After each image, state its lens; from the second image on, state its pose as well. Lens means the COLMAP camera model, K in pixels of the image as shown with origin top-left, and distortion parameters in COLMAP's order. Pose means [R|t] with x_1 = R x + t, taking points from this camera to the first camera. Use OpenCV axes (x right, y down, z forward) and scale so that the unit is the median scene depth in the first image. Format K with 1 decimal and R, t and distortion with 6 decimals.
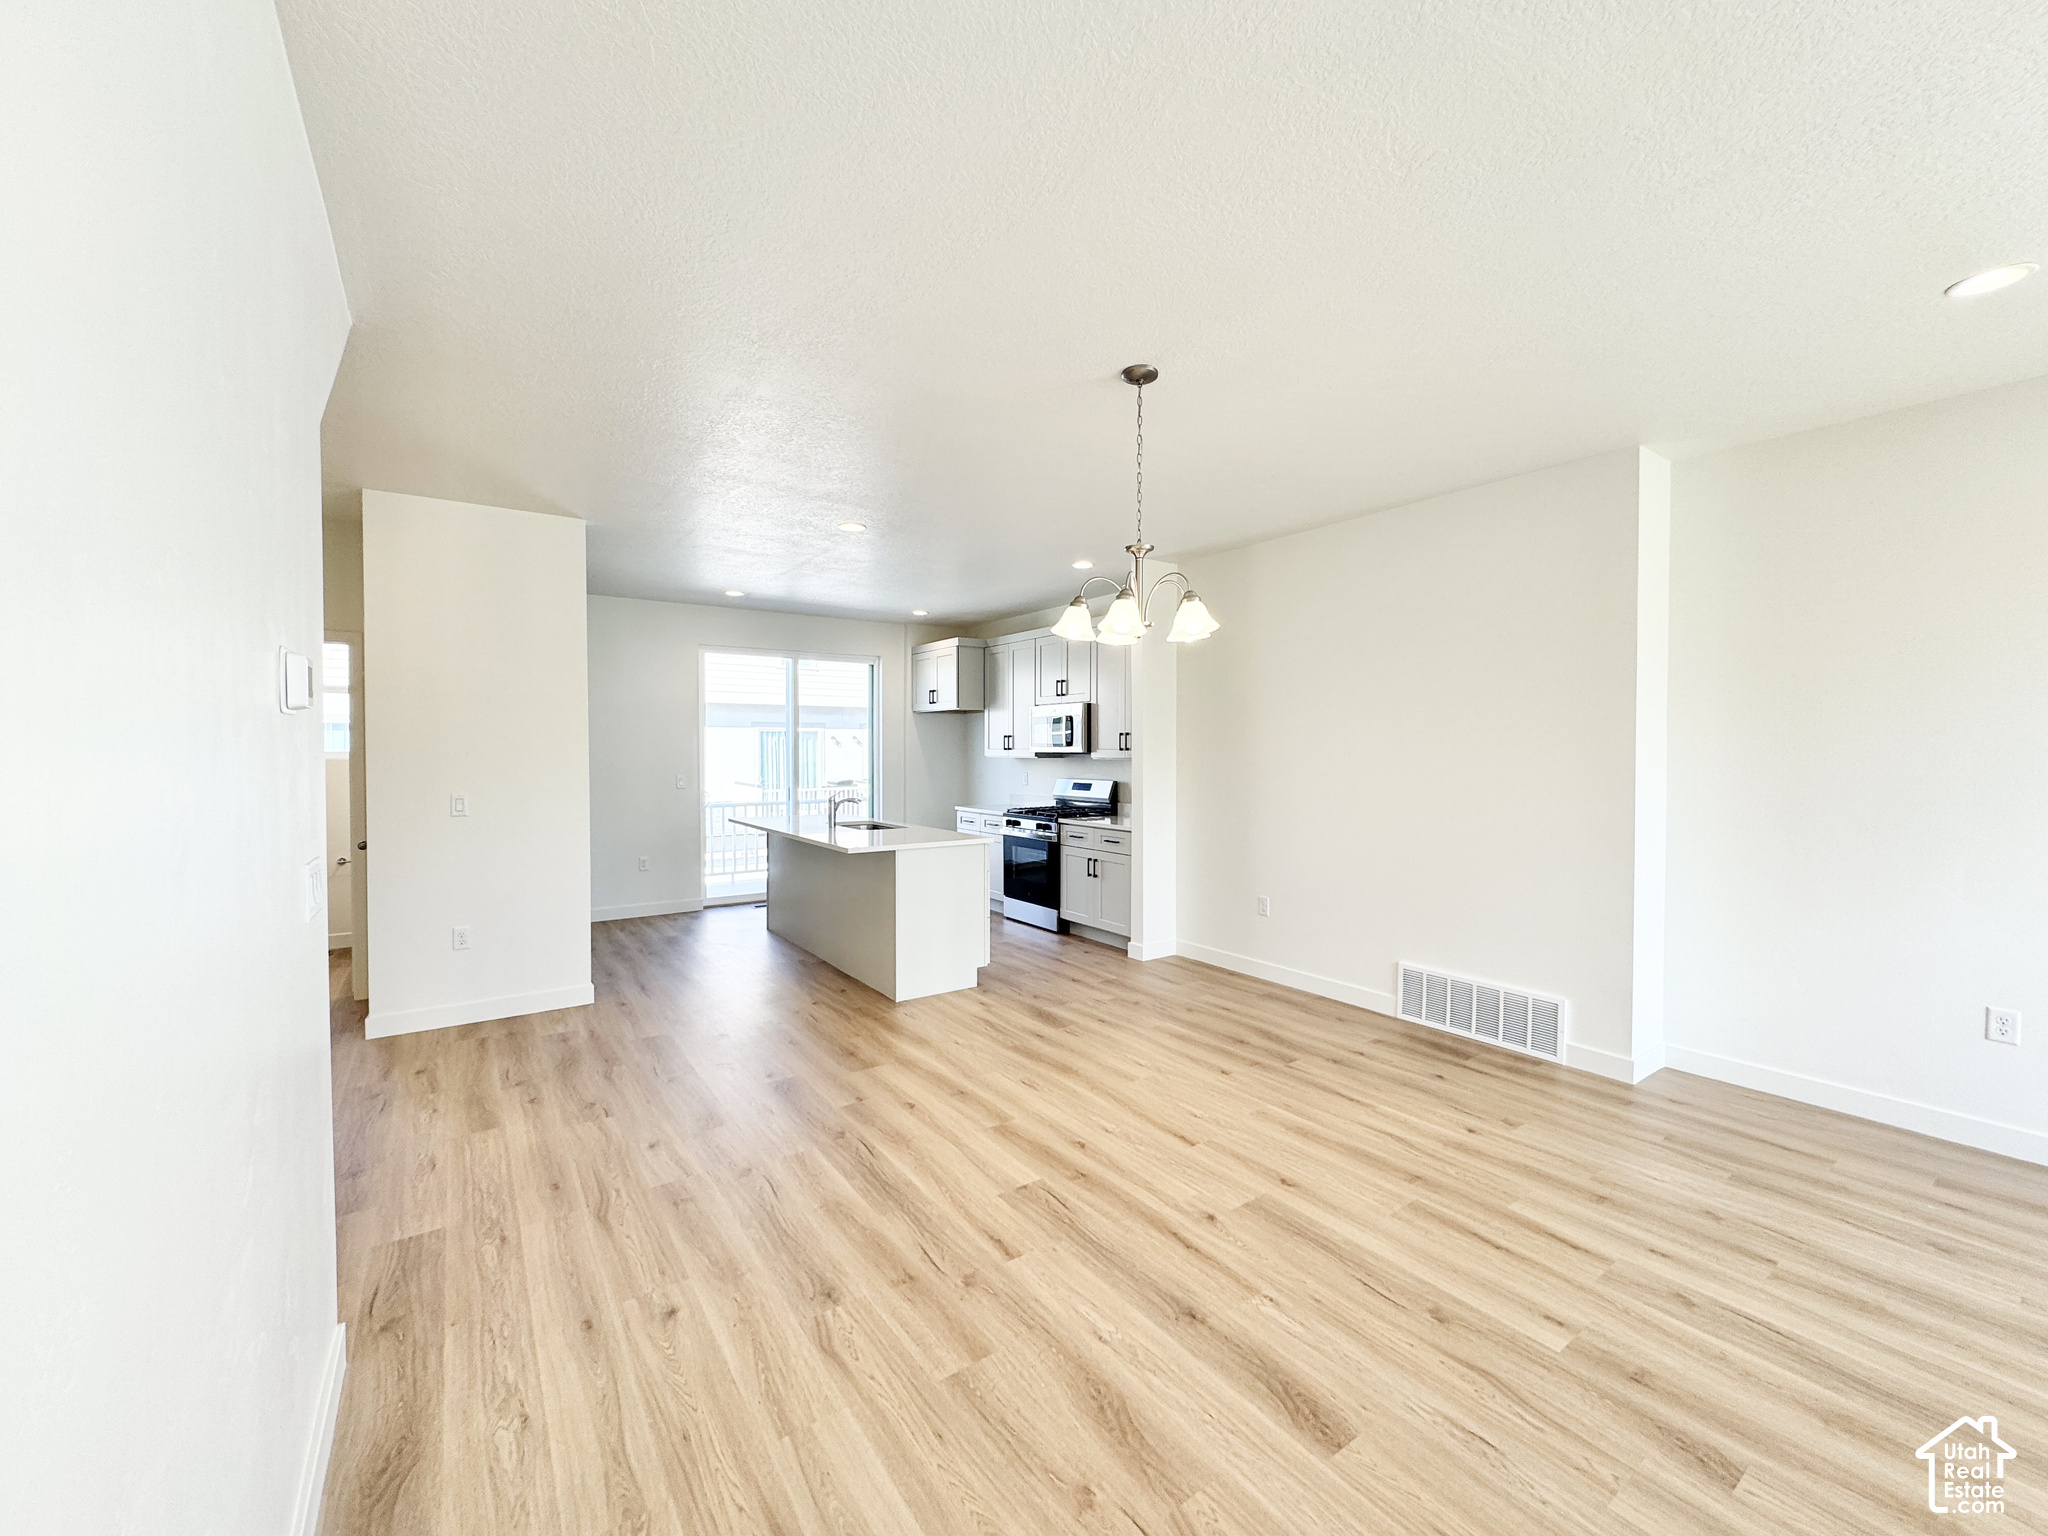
lens RADIAL K [[830.6, 0, 1030.6], [0, 830.6, 759.1], [0, 0, 1]] dist [0.013403, -0.000028]
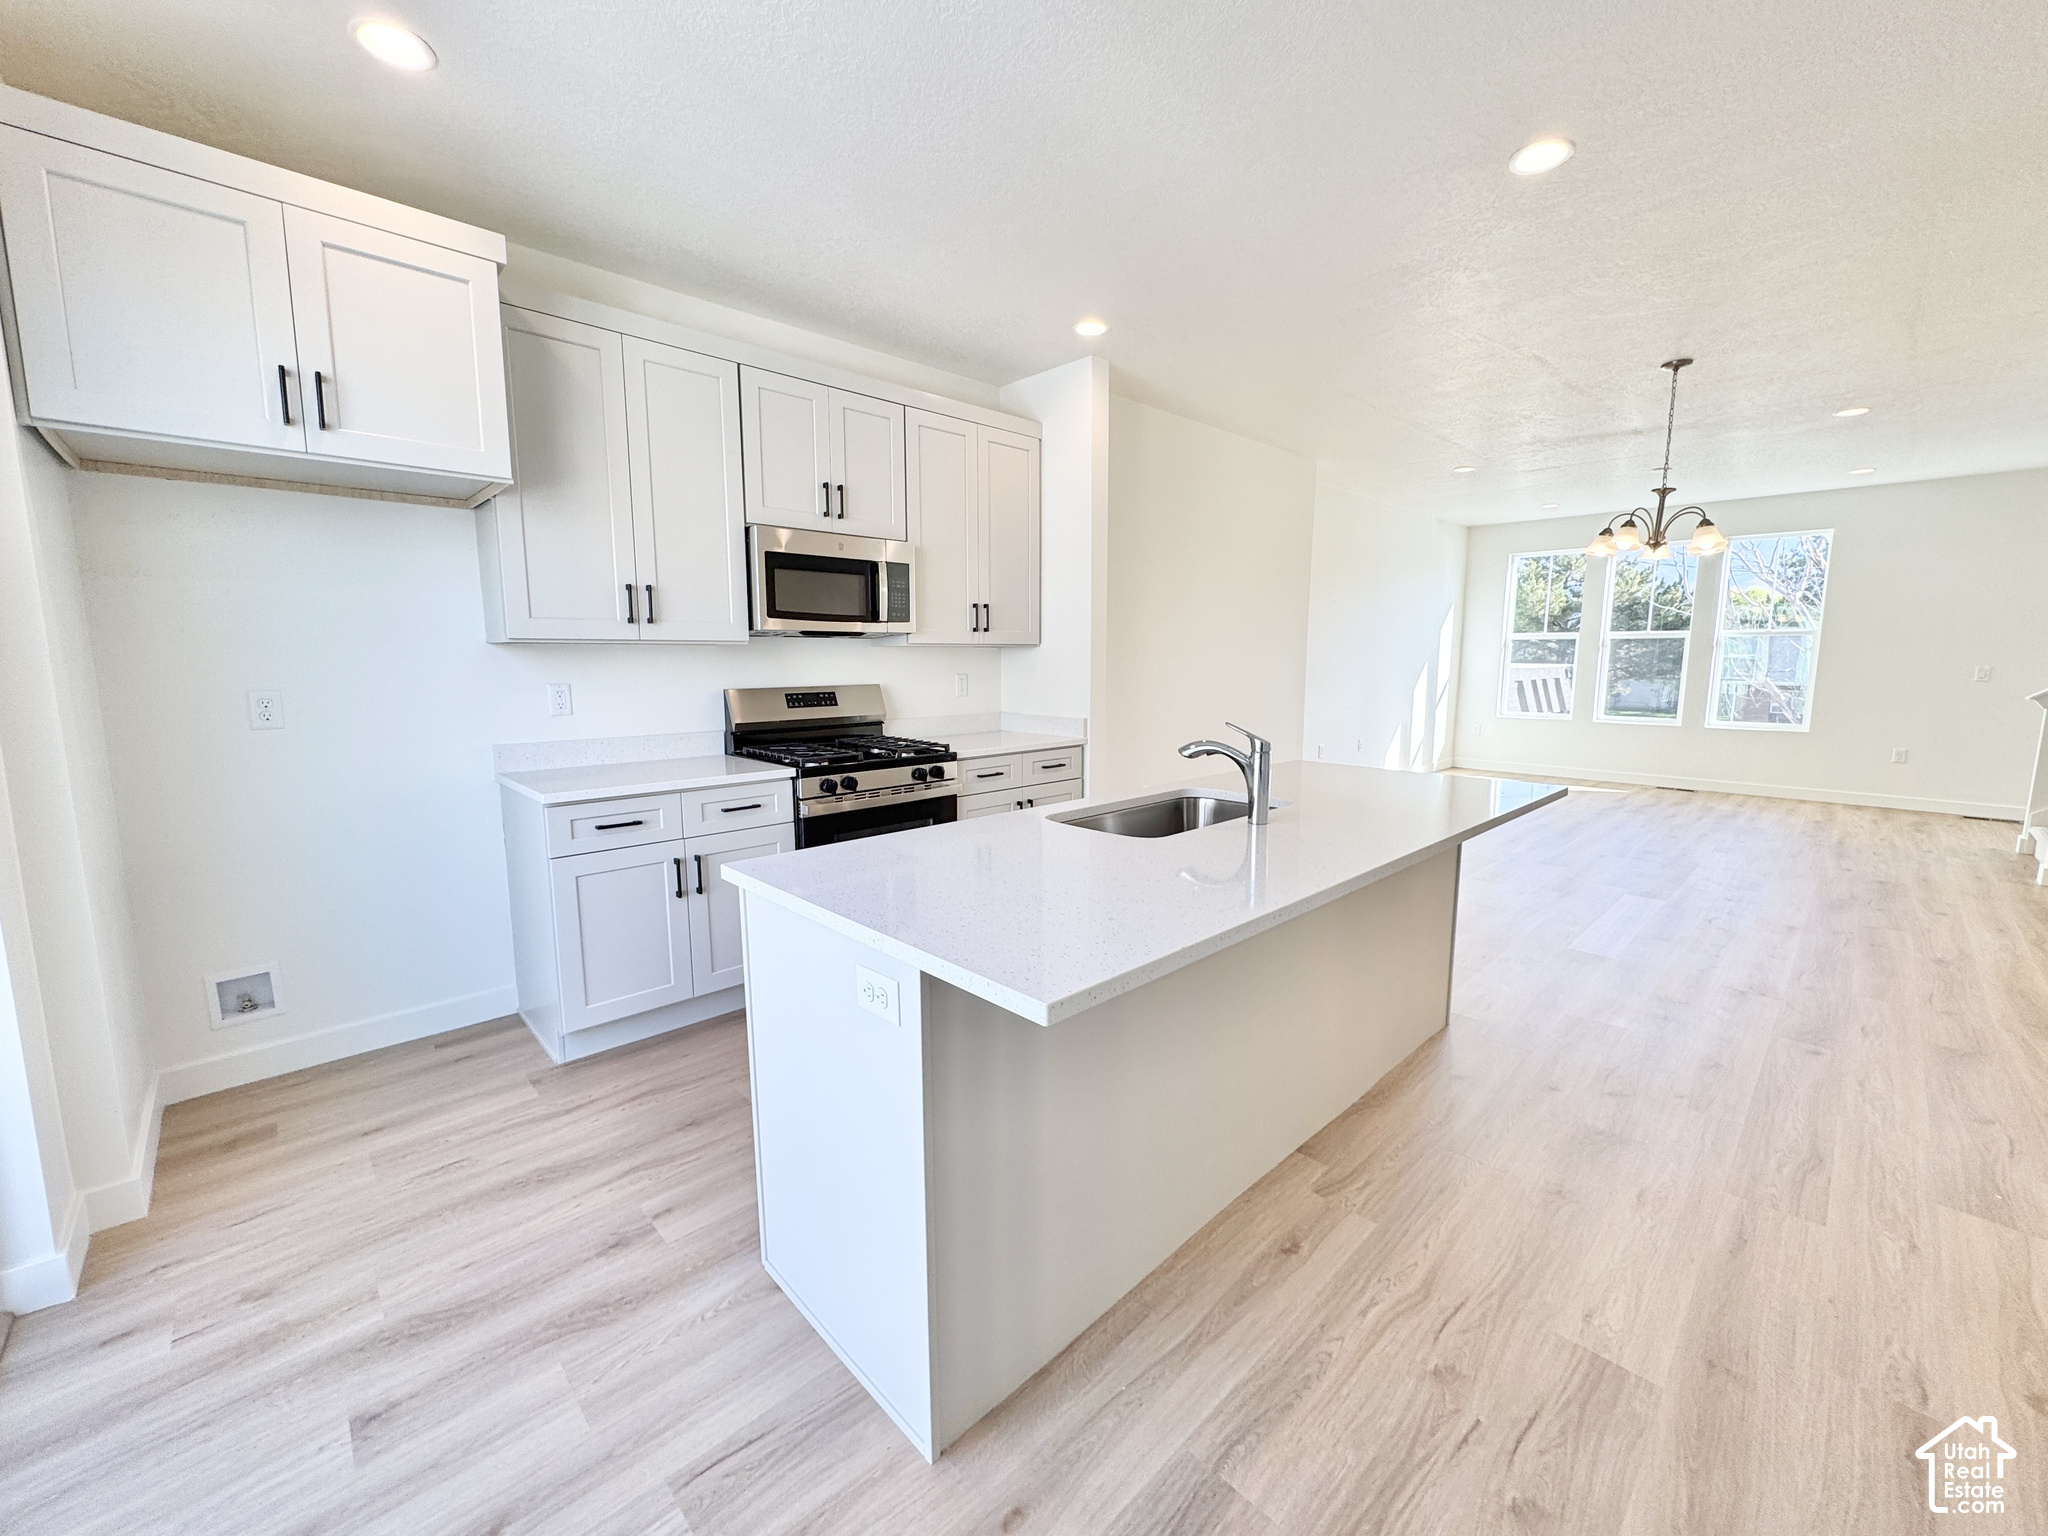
lens RADIAL K [[830.6, 0, 1030.6], [0, 830.6, 759.1], [0, 0, 1]] dist [0.013403, -0.000028]
pose [[-0.159919, -0.130924, 0.978409, -0.537255], [0.007968, 0.990962, 0.133906, 0.001337], [-0.987098, 0.029210, -0.157430, 1.062085]]
